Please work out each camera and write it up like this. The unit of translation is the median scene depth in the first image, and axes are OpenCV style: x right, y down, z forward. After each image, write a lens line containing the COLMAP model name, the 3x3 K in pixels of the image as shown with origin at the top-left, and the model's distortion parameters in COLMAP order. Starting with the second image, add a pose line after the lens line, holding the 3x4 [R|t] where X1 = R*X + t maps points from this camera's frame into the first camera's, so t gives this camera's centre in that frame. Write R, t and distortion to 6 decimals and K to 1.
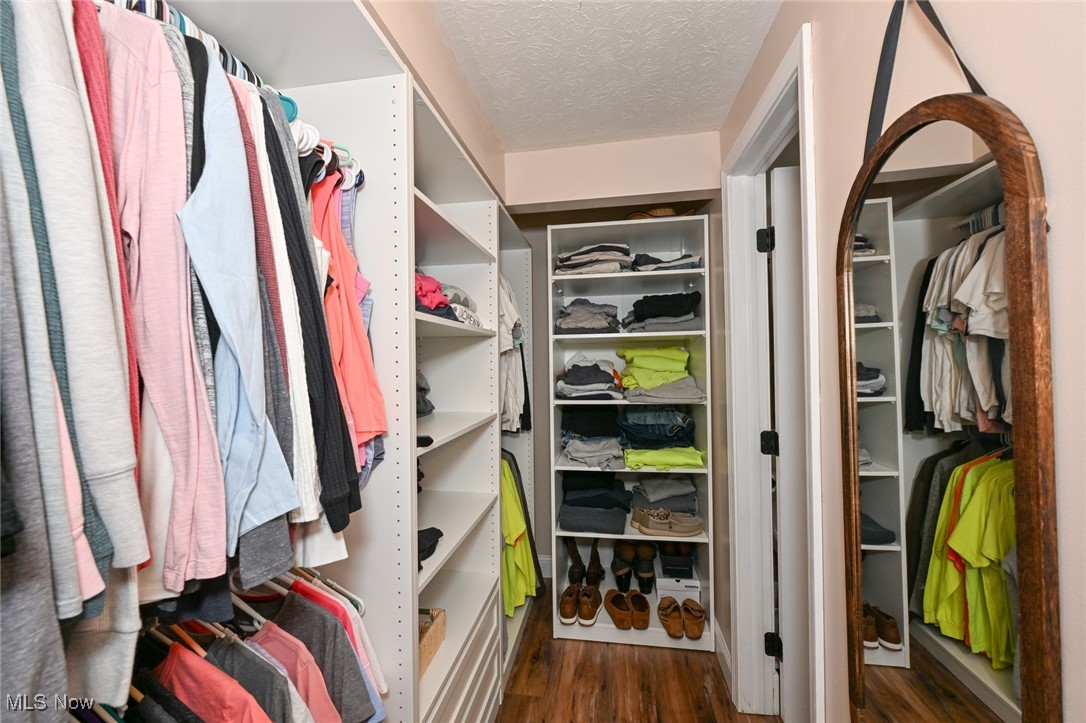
lens RADIAL K [[434.3, 0, 544.5], [0, 434.3, 364.2], [0, 0, 1]] dist [-0.000764, -0.000133]
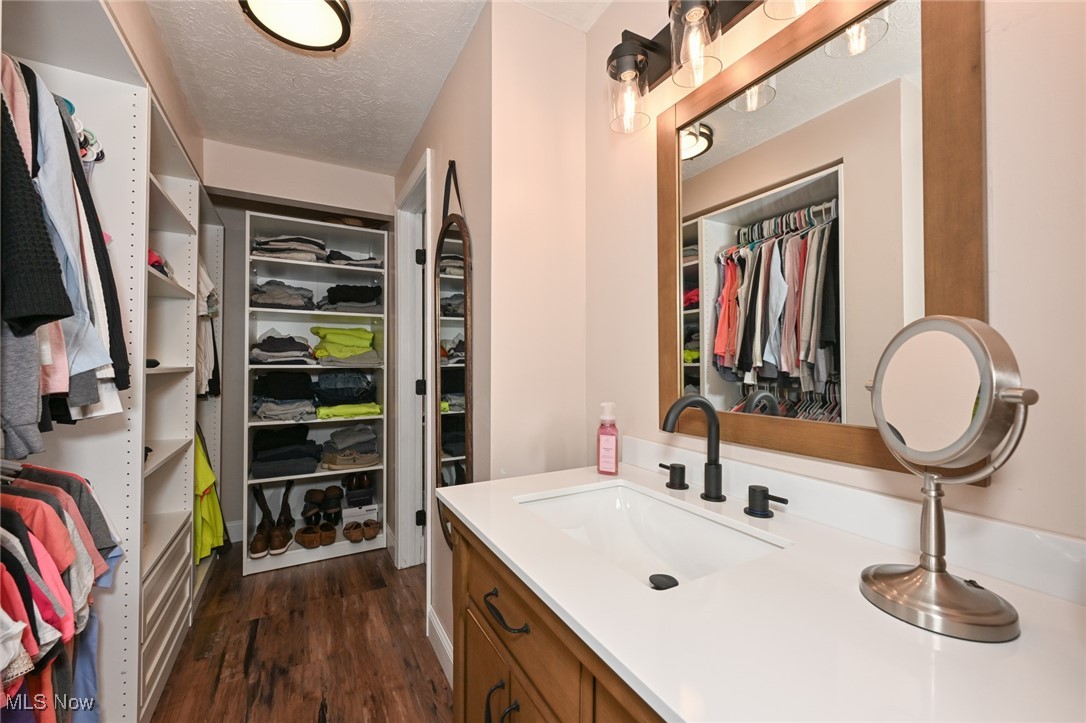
lens RADIAL K [[434.3, 0, 544.5], [0, 434.3, 364.2], [0, 0, 1]] dist [-0.000764, -0.000133]
pose [[0.785856, 0.021305, 0.618043, -0.073321], [-0.015702, 0.999772, -0.014498, 0.086778], [-0.618211, 0.001689, 0.786011, -0.375373]]
